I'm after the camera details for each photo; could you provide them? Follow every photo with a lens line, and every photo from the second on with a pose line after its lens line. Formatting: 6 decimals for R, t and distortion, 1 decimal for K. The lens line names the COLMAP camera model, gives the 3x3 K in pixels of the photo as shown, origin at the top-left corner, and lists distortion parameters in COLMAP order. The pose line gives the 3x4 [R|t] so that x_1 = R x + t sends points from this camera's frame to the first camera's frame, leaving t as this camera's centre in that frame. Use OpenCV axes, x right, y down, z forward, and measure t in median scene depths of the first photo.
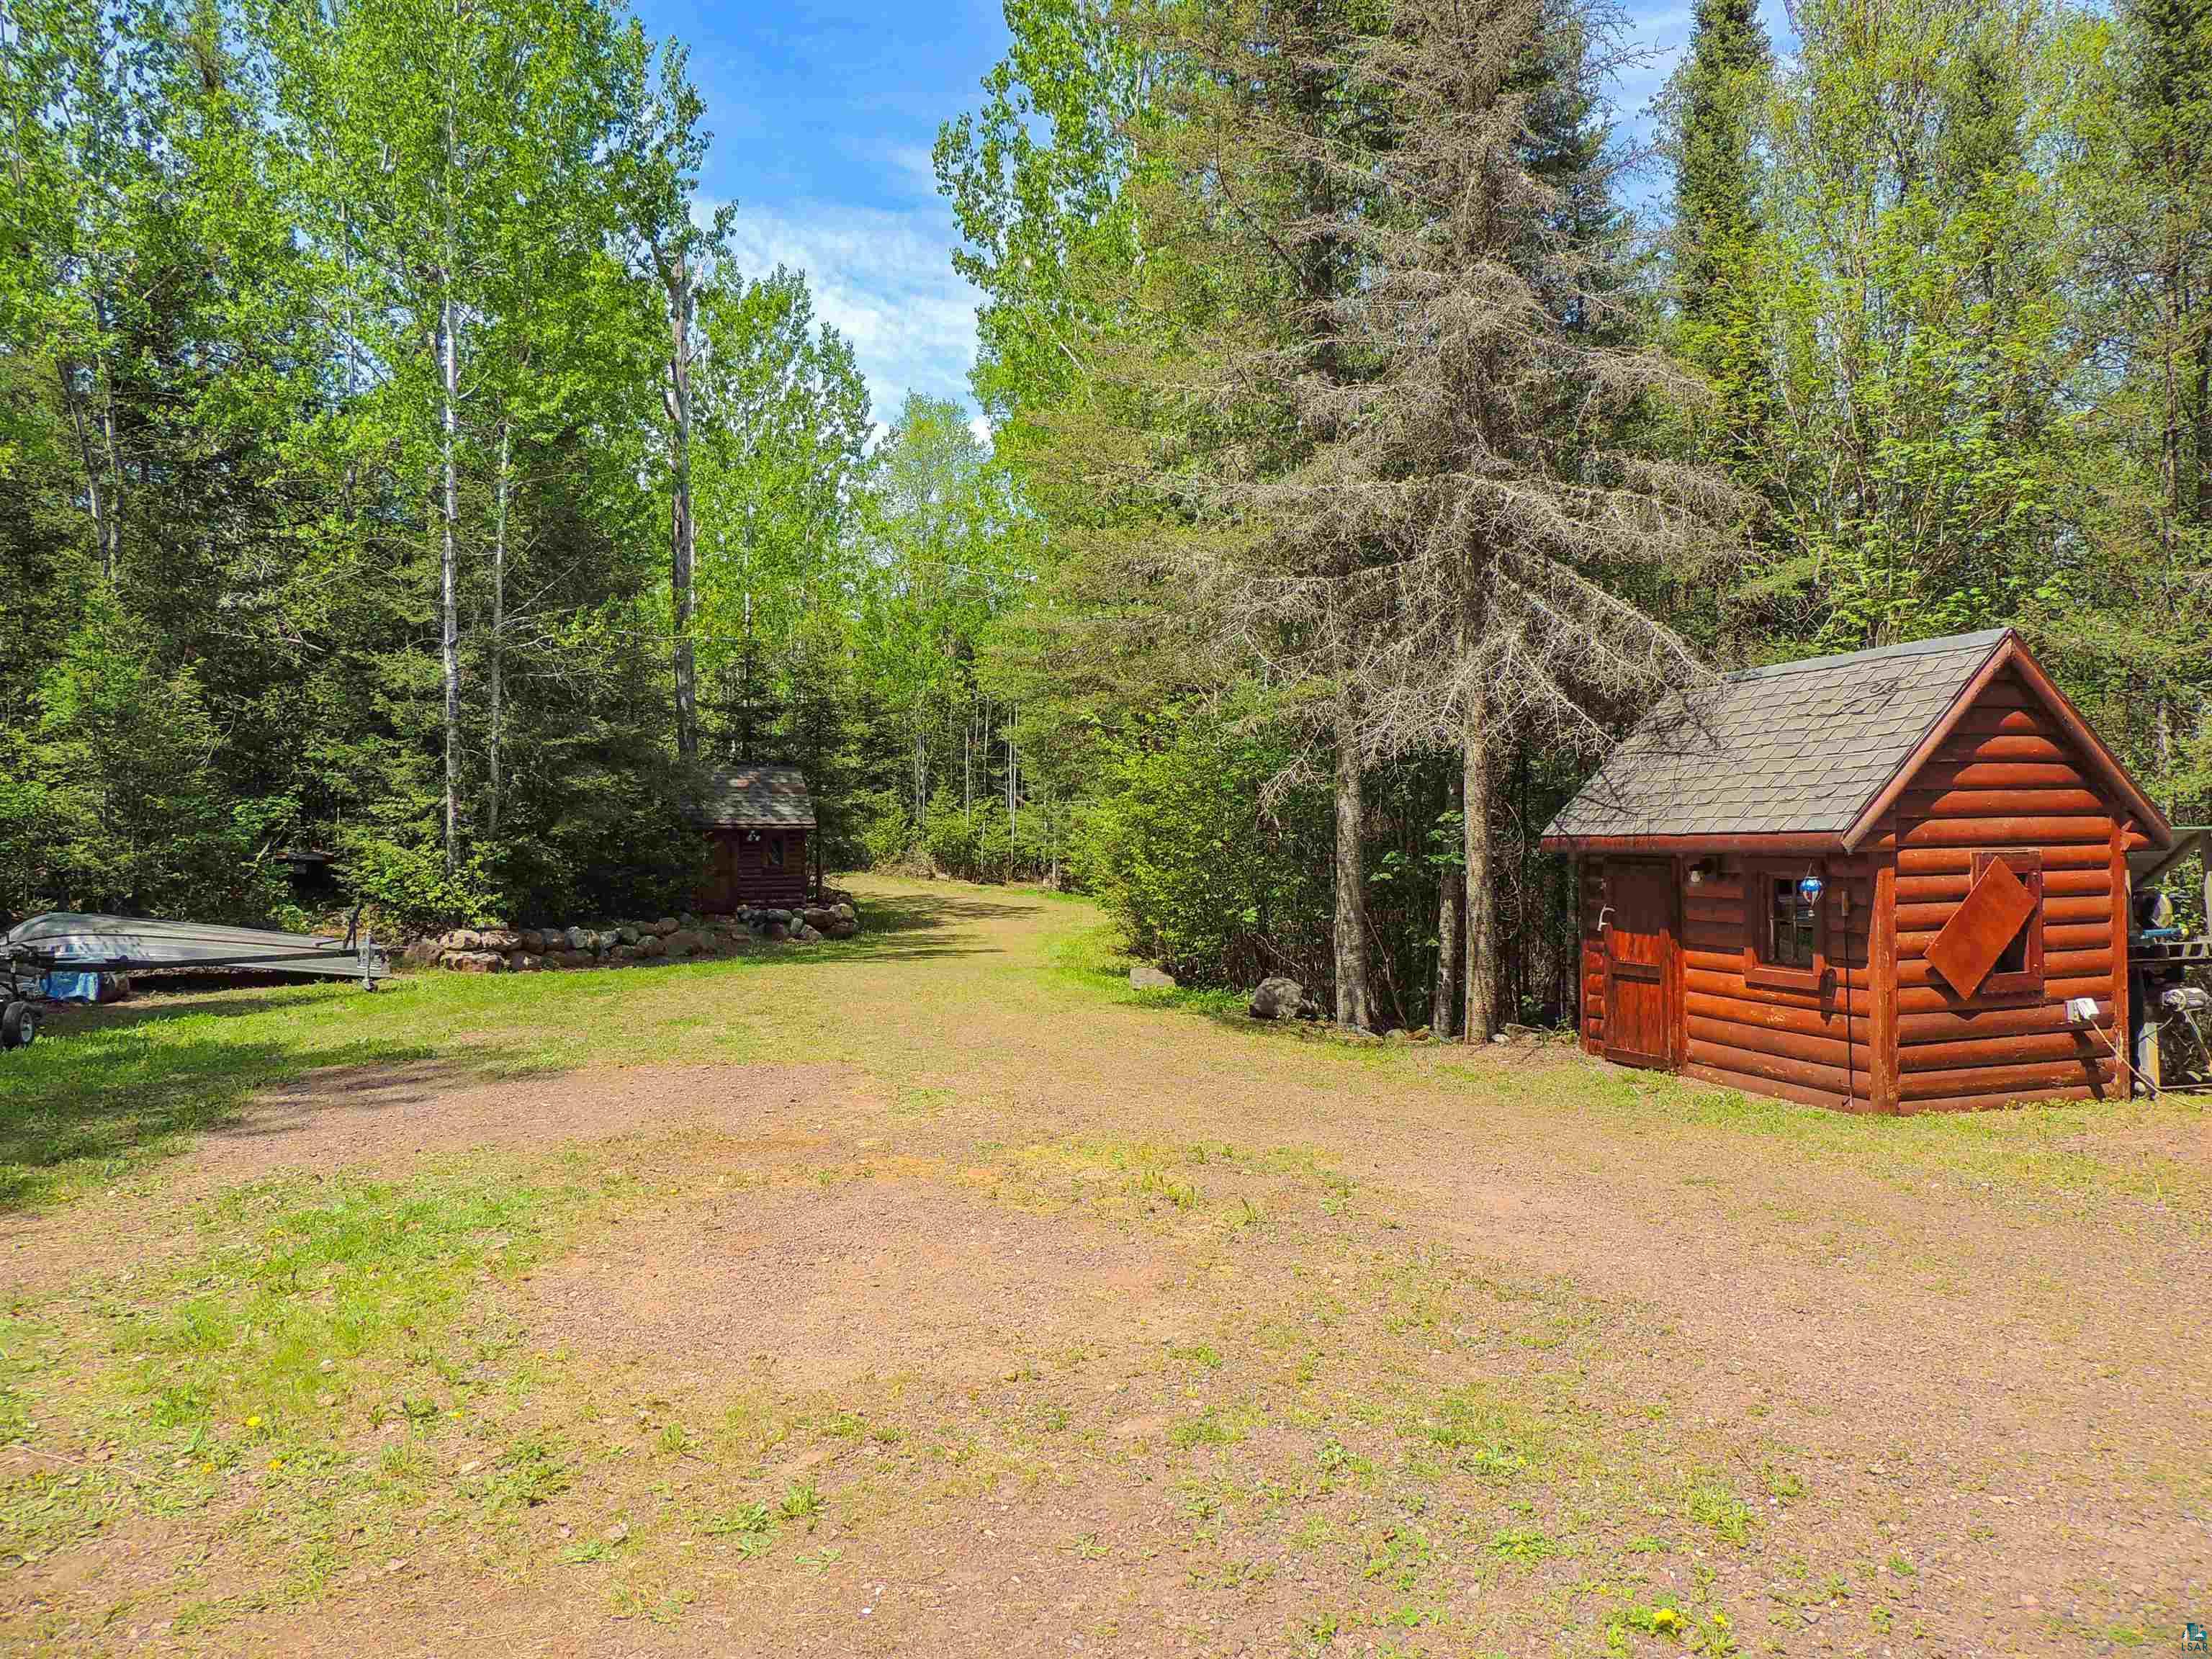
lens RADIAL K [[1558.9, 0, 1106.4], [0, 1558.9, 833.7], [0, 0, 1]] dist [-0.003472, -0.000734]
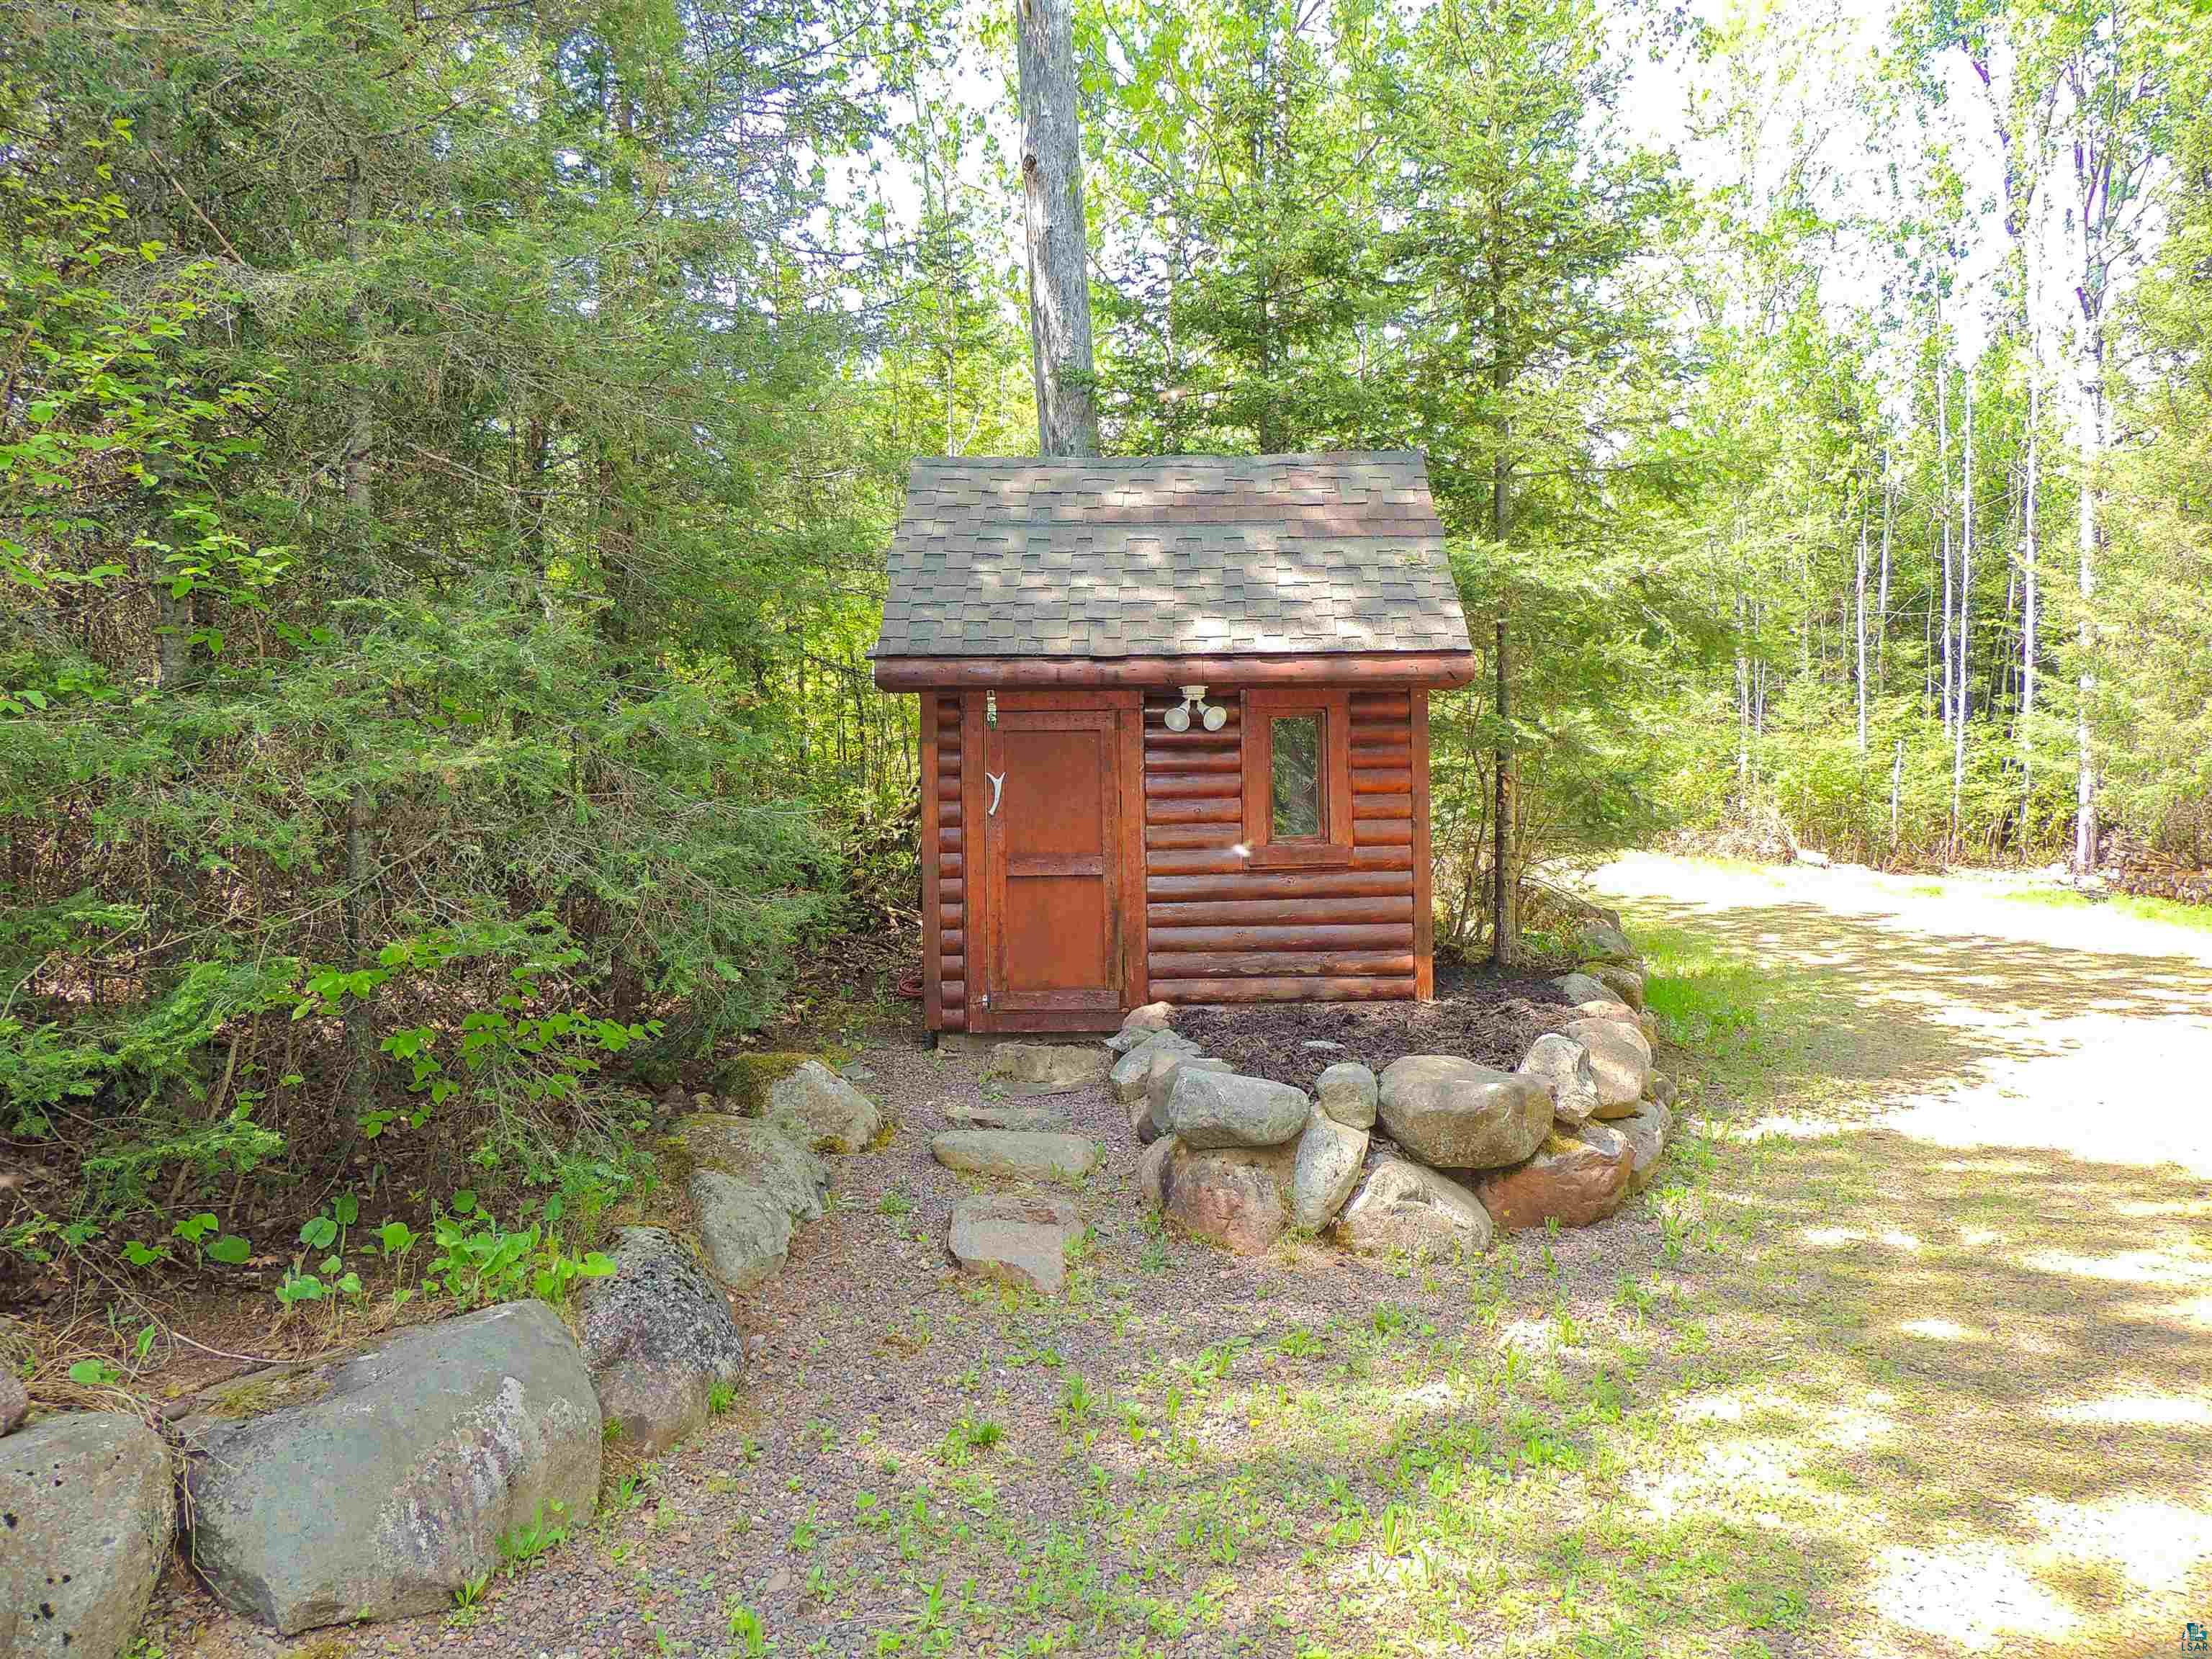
lens RADIAL K [[1558.9, 0, 1106.7], [0, 1558.9, 826.9], [0, 0, 1]] dist [-0.003472, -0.000734]
pose [[0.890515, 0.002451, -0.454948, -0.122224], [0.006041, 0.999834, 0.017213, 0.013436], [0.454914, -0.018077, 0.890352, 0.724742]]
